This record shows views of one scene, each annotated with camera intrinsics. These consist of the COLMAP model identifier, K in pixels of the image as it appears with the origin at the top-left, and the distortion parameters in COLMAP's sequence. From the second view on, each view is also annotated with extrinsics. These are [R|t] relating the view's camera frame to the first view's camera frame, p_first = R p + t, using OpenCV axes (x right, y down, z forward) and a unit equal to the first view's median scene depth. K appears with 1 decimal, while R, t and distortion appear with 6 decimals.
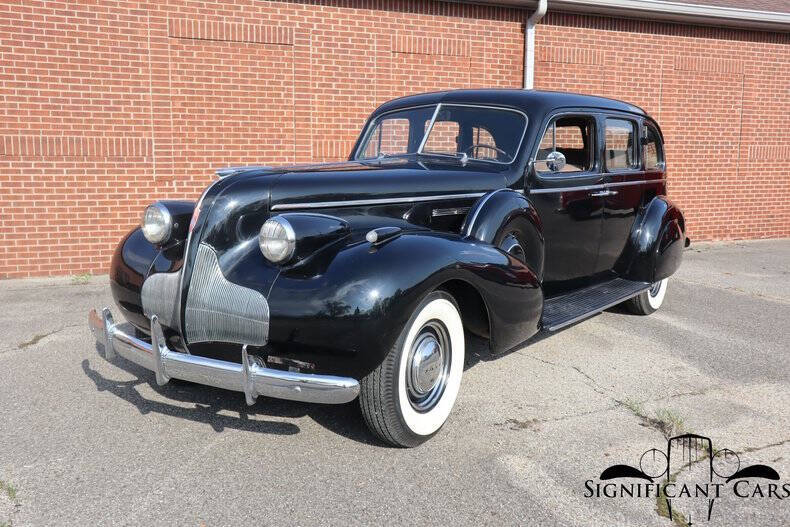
lens RADIAL K [[786.2, 0, 398.7], [0, 786.2, 262.0], [0, 0, 1]] dist [0.003668, 0.000000]
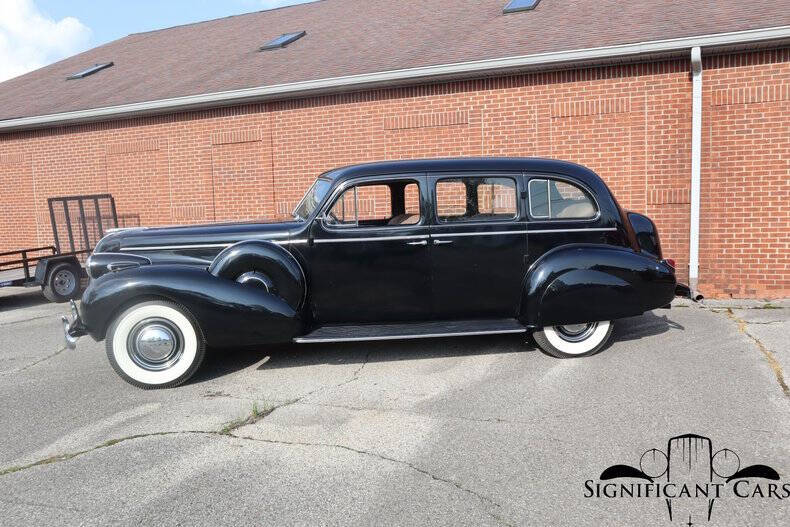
lens RADIAL K [[671.9, 0, 378.5], [0, 671.9, 260.9], [0, 0, 1]] dist [-0.068409, 0.085254]
pose [[0.669885, 0.034251, -0.741674, 0.654717], [-0.065128, 0.997795, -0.012746, -0.027998], [0.739603, 0.056842, 0.670639, 0.175811]]
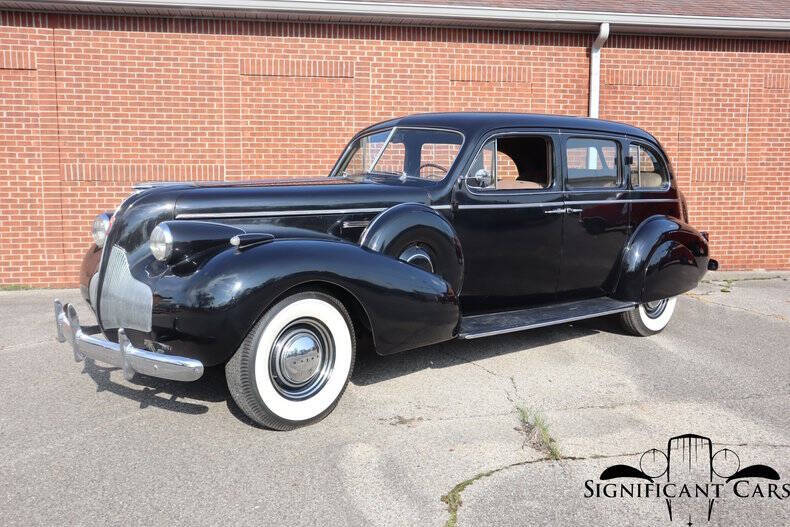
lens RADIAL K [[786.2, 0, 390.0], [0, 786.2, 263.5], [0, 0, 1]] dist [0.003668, 0.000000]
pose [[0.970393, 0.018485, -0.240825, 0.196219], [-0.027149, 0.999096, -0.032711, 0.013734], [0.240002, 0.038281, 0.970017, -0.027048]]
